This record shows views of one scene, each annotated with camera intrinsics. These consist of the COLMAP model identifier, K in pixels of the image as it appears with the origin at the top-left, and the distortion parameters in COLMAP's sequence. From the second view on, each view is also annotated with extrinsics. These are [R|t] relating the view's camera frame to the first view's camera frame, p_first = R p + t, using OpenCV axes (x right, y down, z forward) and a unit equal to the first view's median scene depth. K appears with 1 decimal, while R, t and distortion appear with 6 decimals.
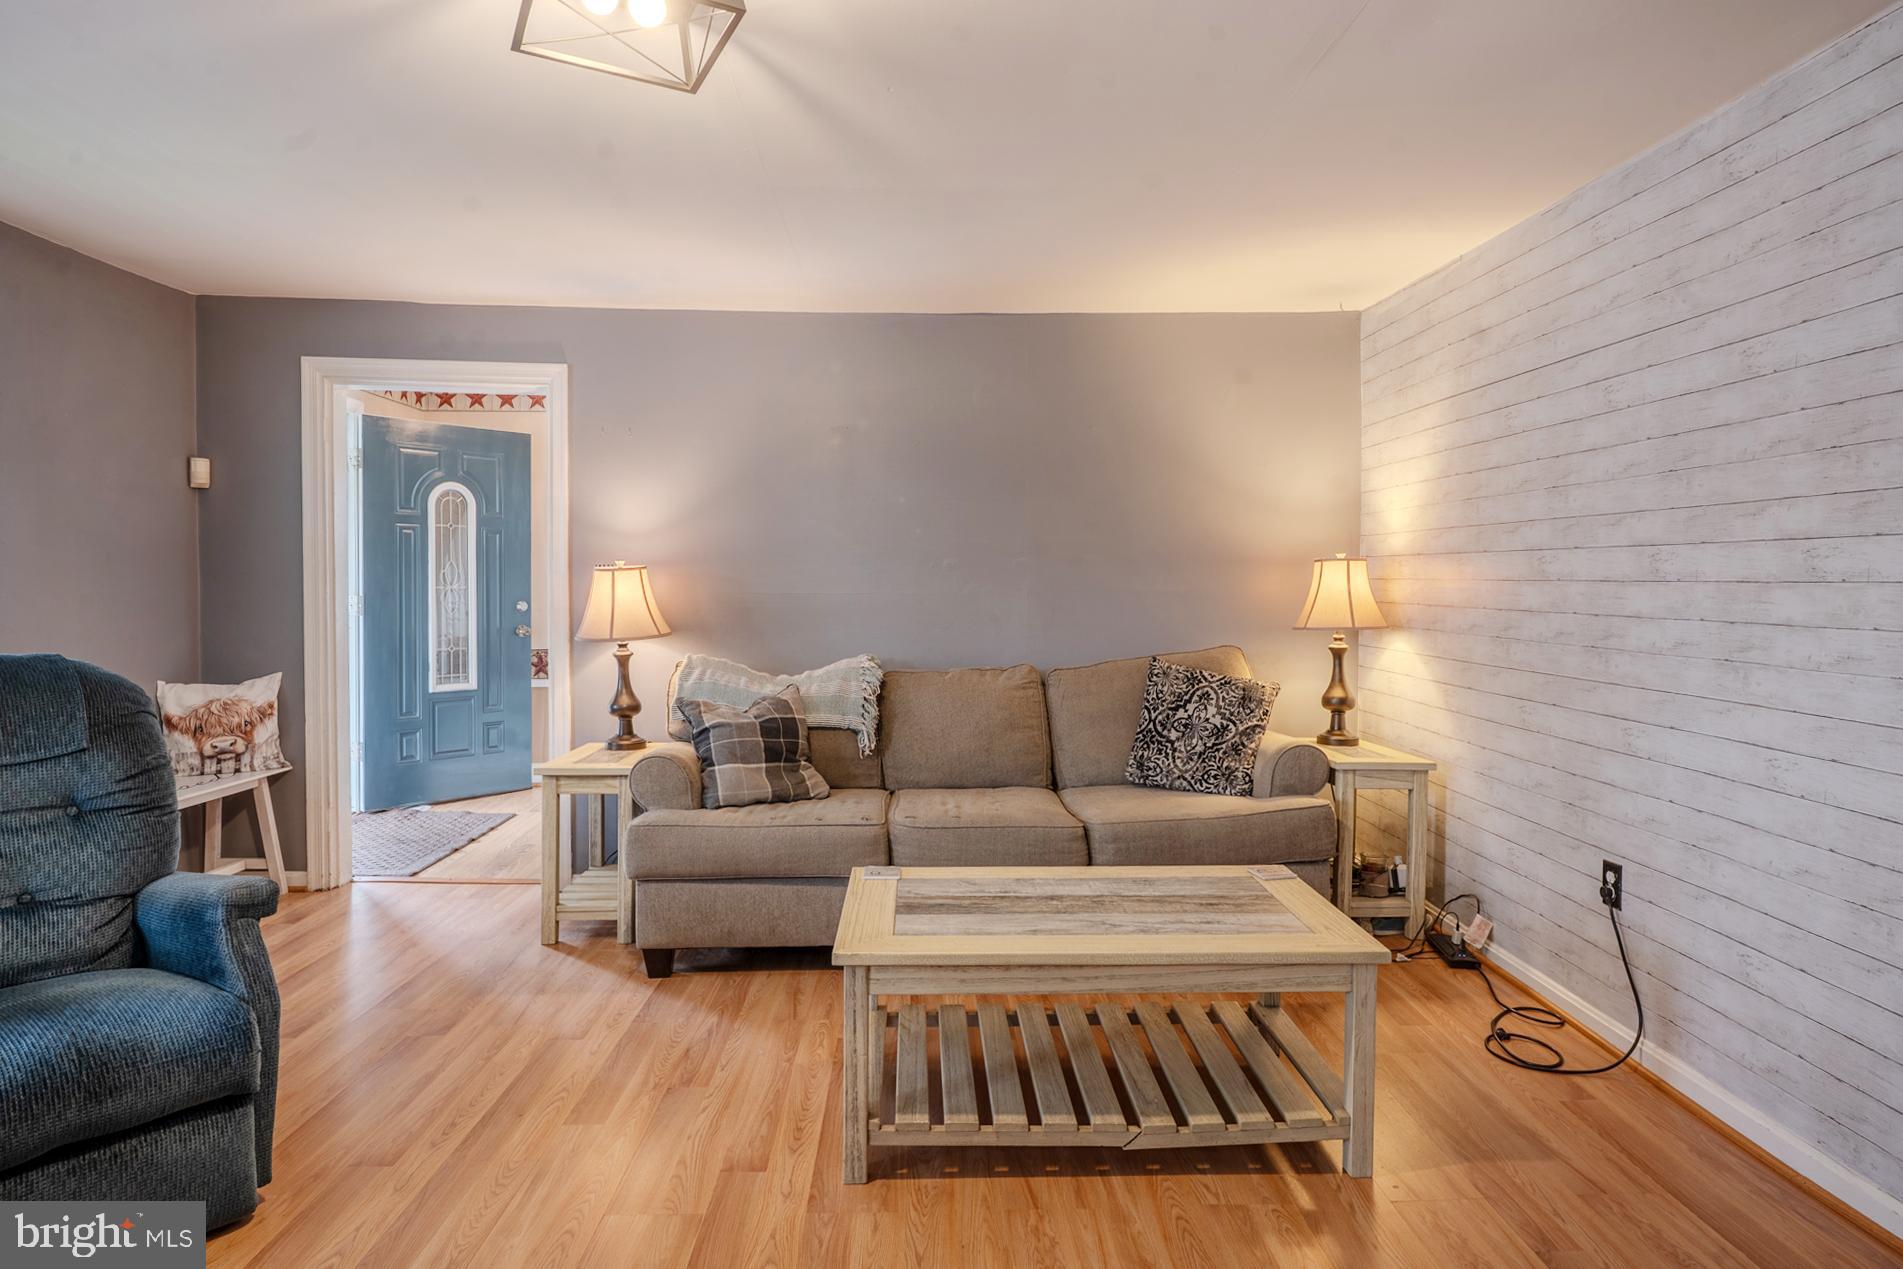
lens RADIAL K [[1094.1, 0, 955.0], [0, 1094.1, 606.8], [0, 0, 1]] dist [-0.004383, 0.000360]
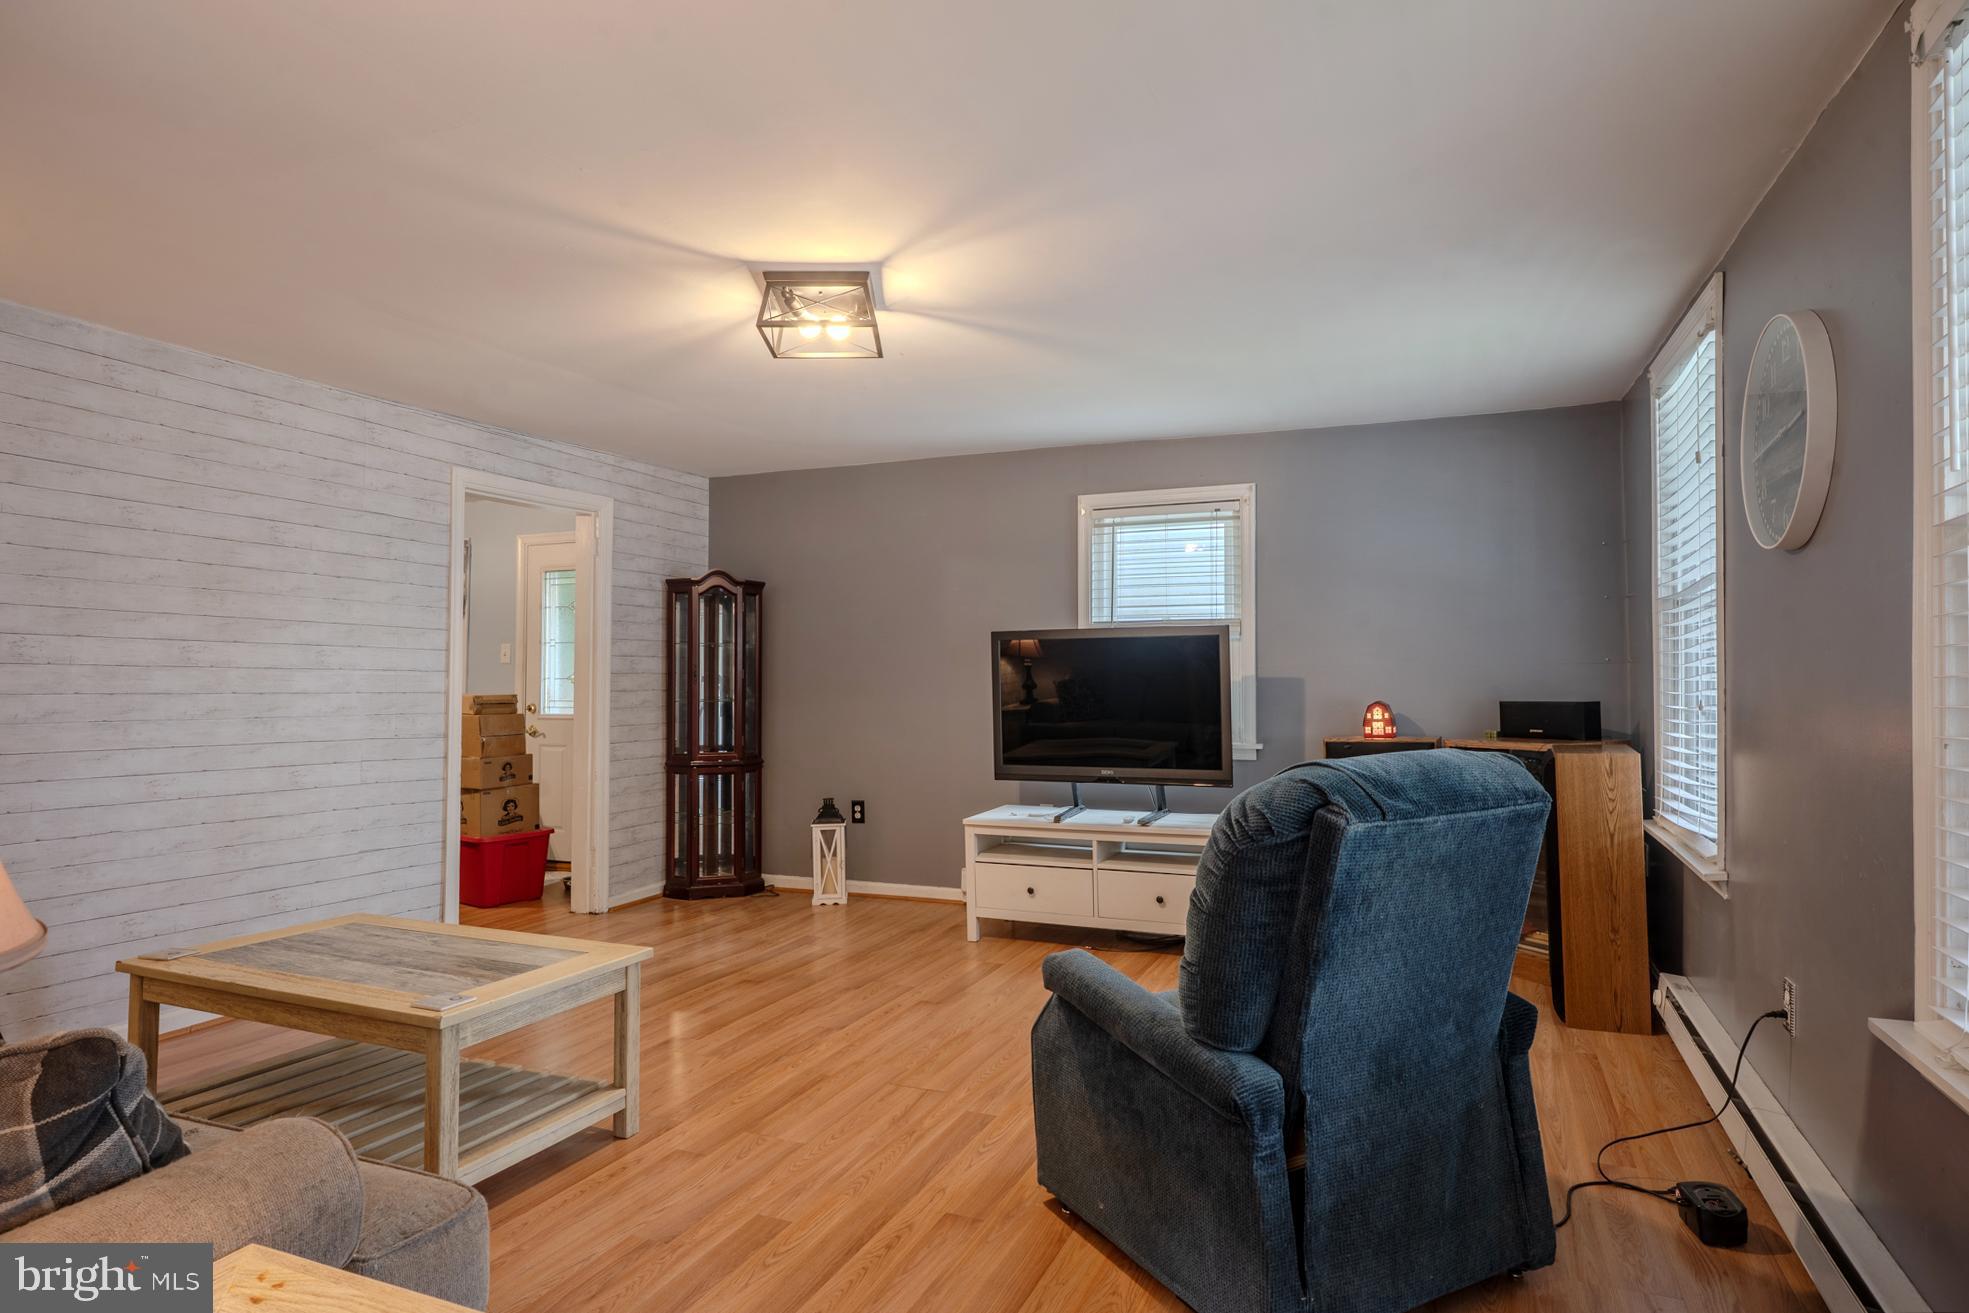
lens RADIAL K [[1103.7, 0, 999.5], [0, 1103.7, 658.0], [0, 0, 1]] dist [-0.000437, -0.000476]
pose [[-0.909554, -0.001555, 0.415584, -0.581702], [0.000414, 0.999989, 0.004647, -0.024046], [-0.415586, 0.004399, -0.909543, 1.126930]]
